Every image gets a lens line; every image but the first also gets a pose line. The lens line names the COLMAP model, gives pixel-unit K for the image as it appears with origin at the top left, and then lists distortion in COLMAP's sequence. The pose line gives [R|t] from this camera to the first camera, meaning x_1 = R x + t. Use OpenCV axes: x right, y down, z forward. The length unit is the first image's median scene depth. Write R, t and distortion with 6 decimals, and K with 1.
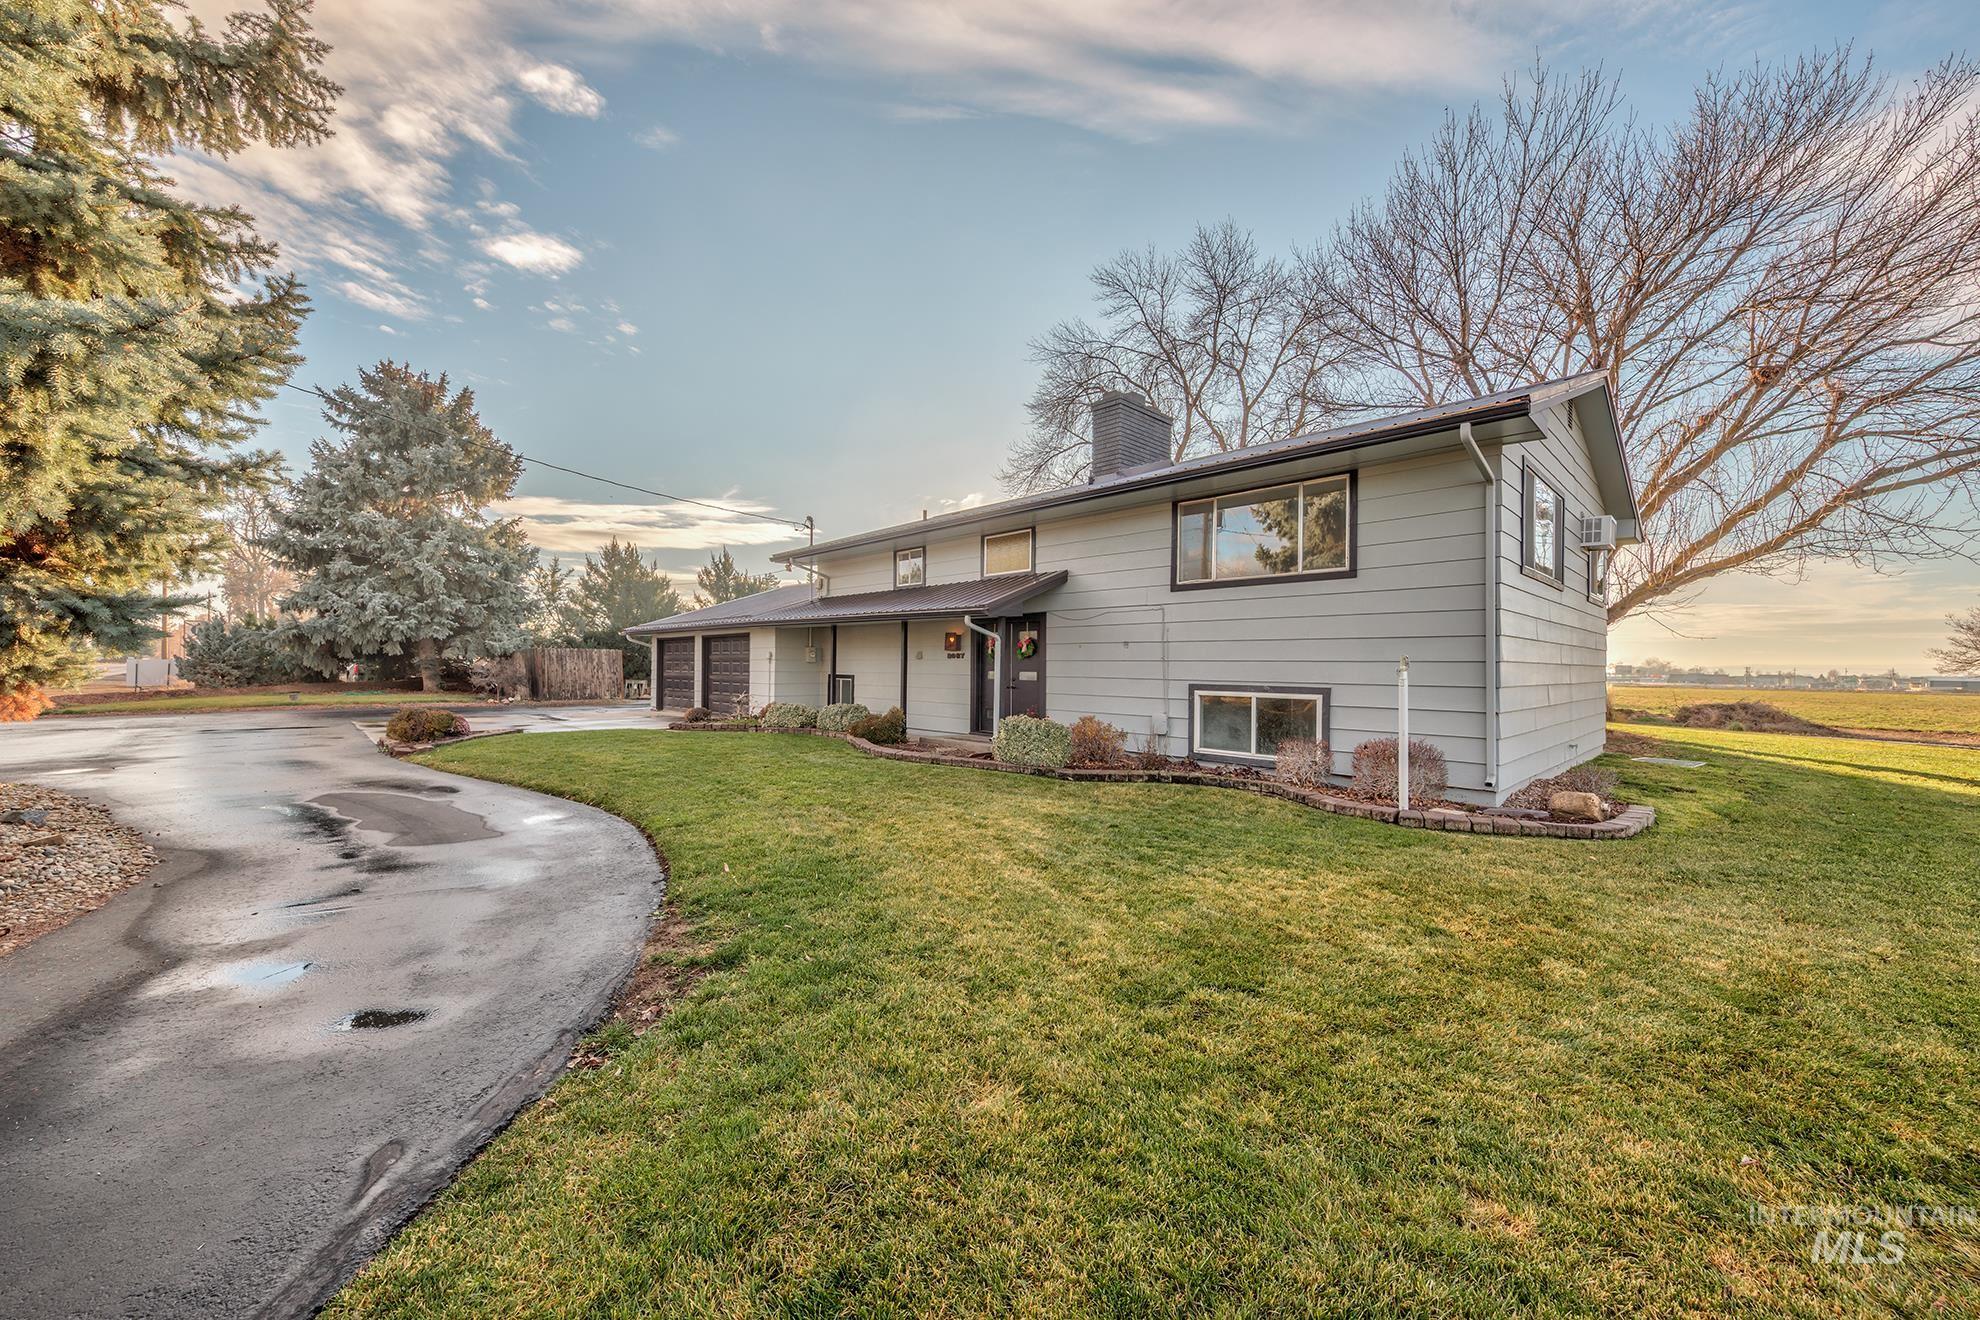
lens RADIAL K [[764.0, 0, 978.4], [0, 764.0, 663.9], [0, 0, 1]] dist [0.000464, -0.000316]
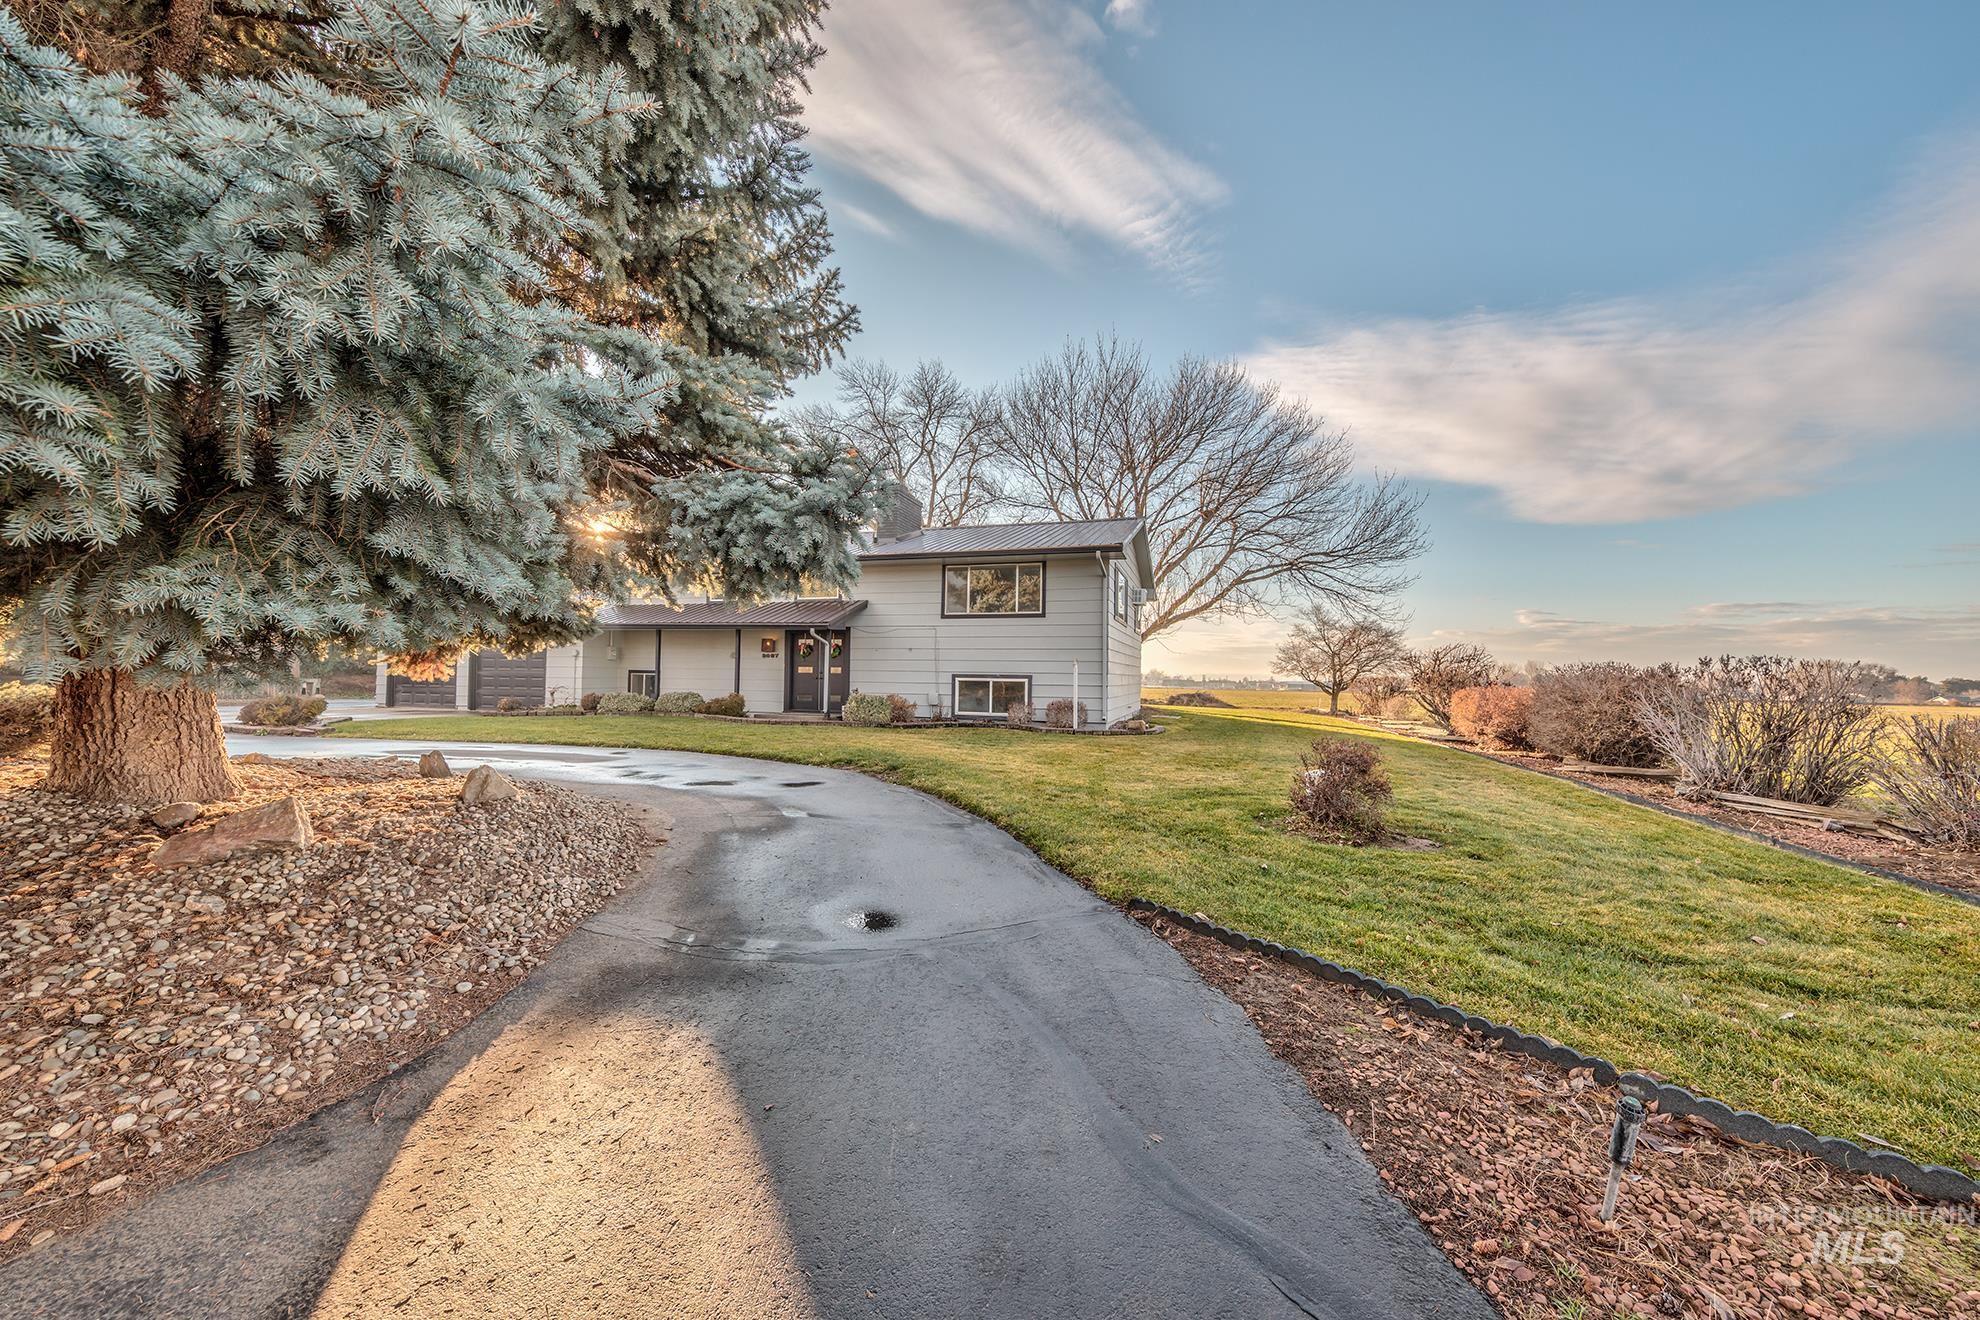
lens RADIAL K [[764.0, 0, 989.4], [0, 764.0, 666.7], [0, 0, 1]] dist [0.000464, -0.000316]
pose [[0.871451, 0.010840, 0.490363, -0.380141], [-0.008009, 0.999937, -0.007873, 0.018124], [-0.490417, 0.002934, 0.871483, -0.404577]]
